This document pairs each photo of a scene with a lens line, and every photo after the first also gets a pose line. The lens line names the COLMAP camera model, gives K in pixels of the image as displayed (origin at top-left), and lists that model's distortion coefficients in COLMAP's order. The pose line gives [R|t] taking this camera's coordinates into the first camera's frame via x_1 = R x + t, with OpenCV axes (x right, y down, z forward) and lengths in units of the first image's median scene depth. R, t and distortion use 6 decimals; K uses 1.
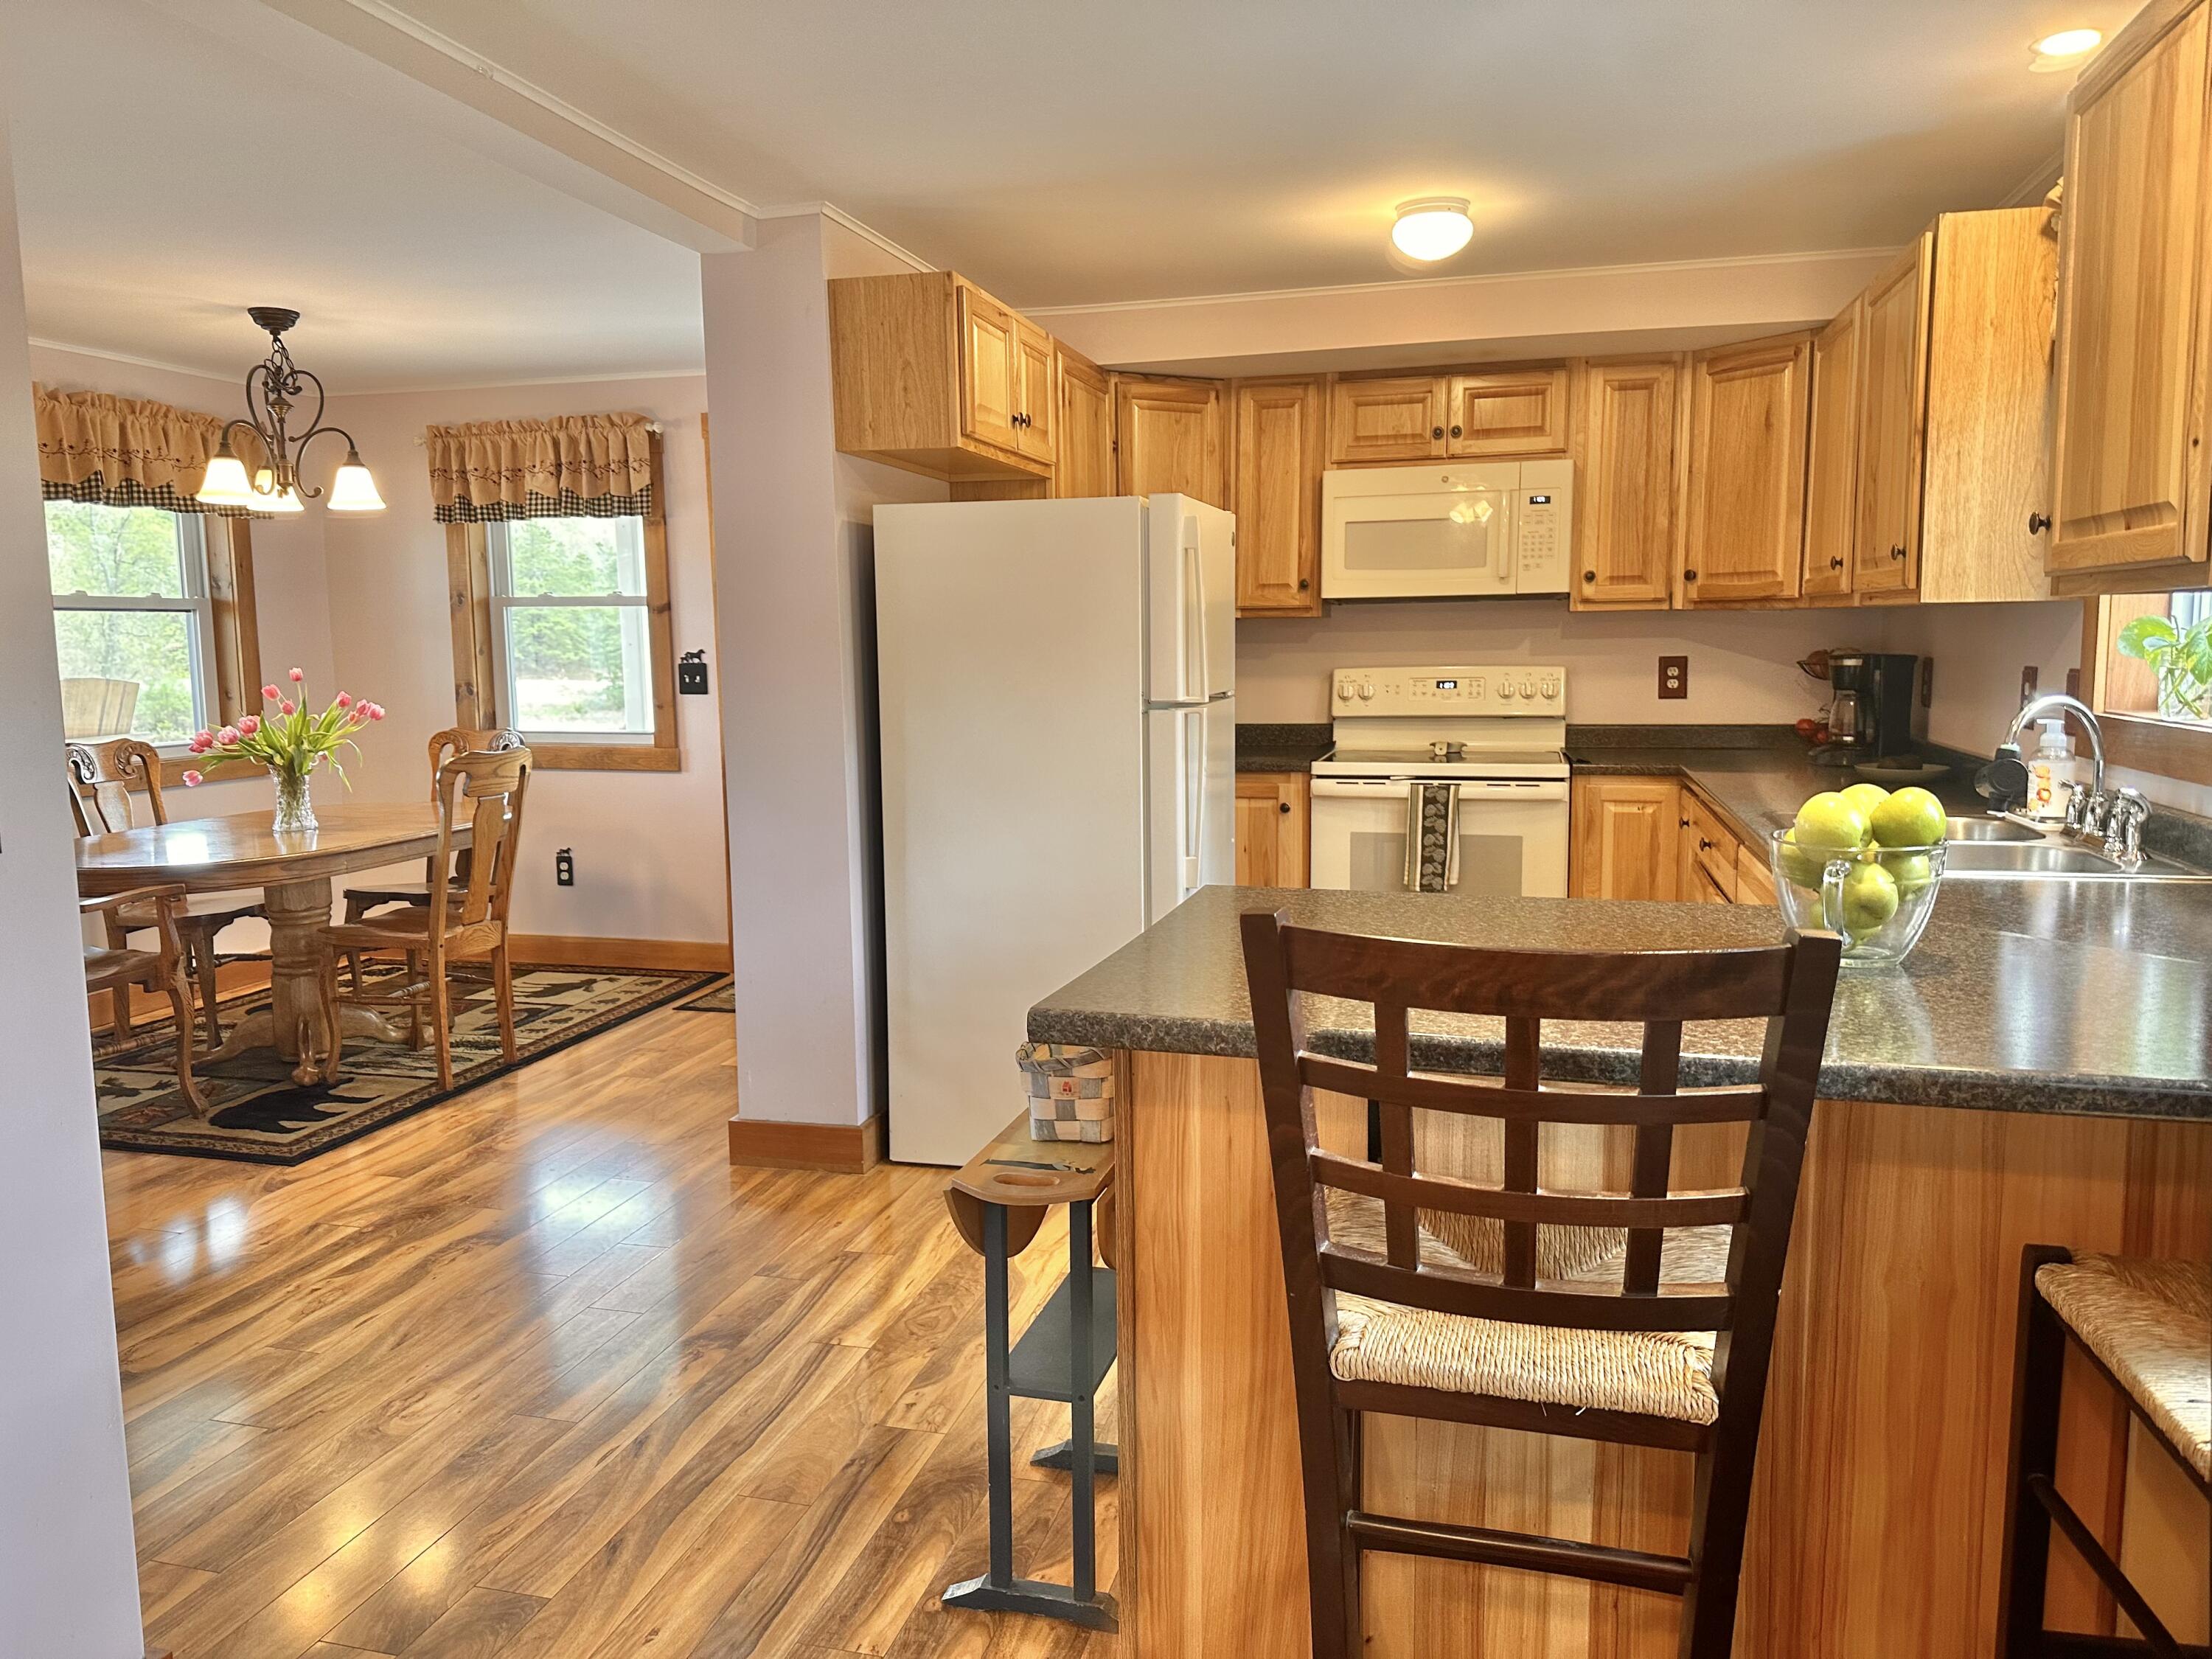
lens RADIAL K [[1553.0, 0, 1101.2], [0, 1553.0, 825.8], [0, 0, 1]] dist [0.137249, -0.238135]
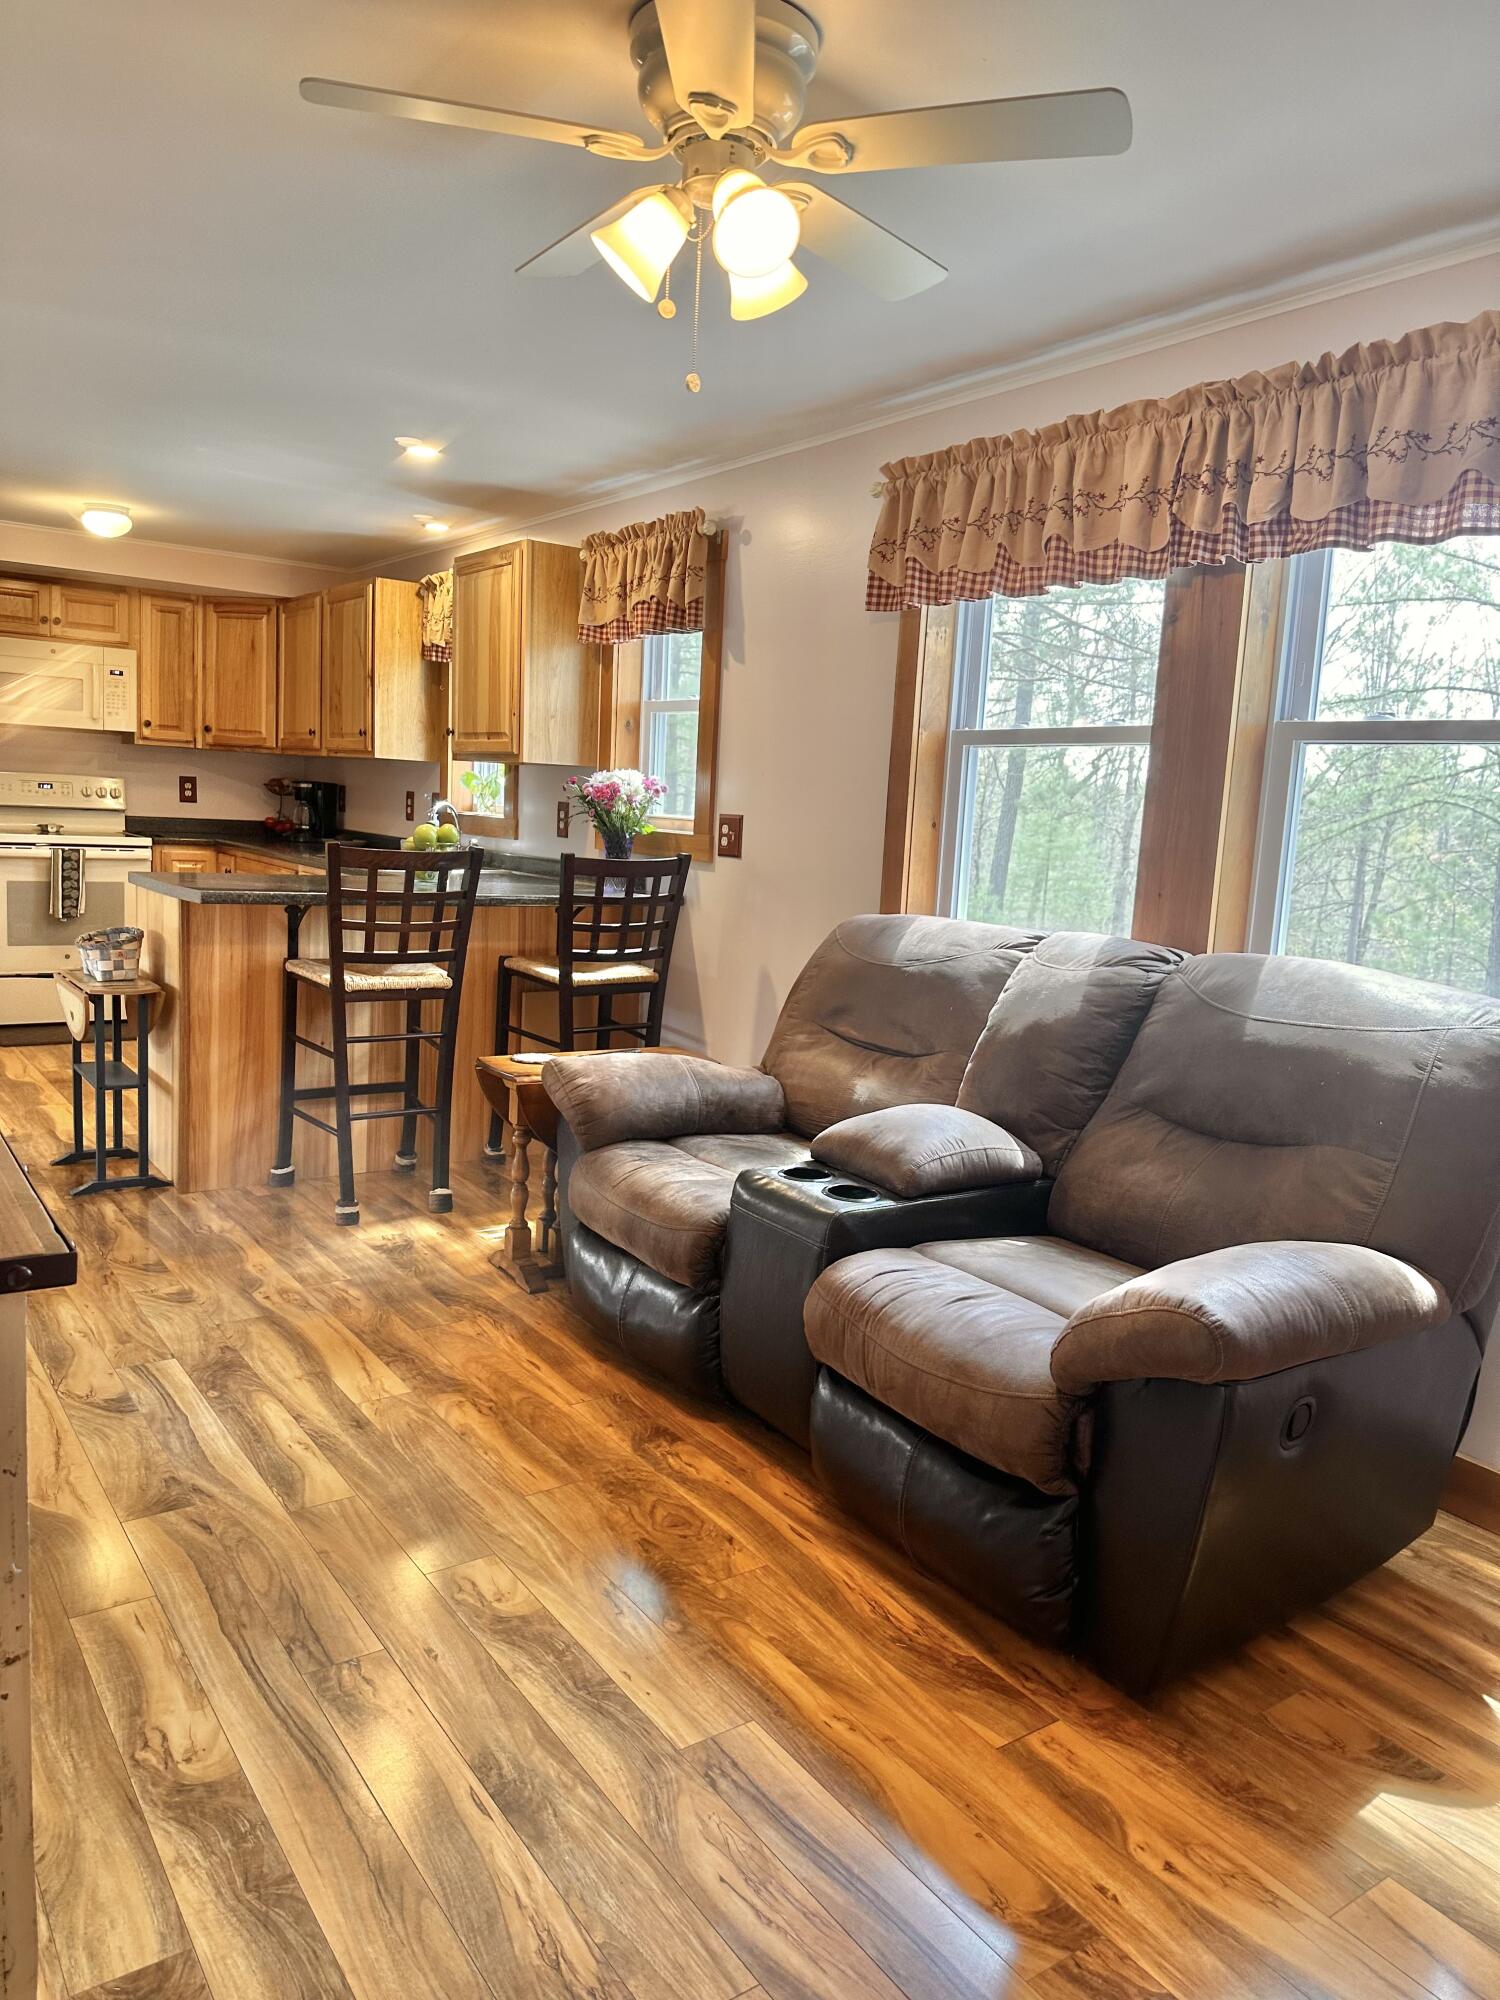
lens RADIAL K [[1399.2, 0, 749.7], [0, 1399.2, 986.6], [0, 0, 1]] dist [0.175633, -0.349985]
pose [[0.640054, -0.056701, 0.766235, -0.472761], [0.034028, 0.998387, 0.045456, 0.072397], [-0.767576, -0.003021, 0.640951, -0.457533]]
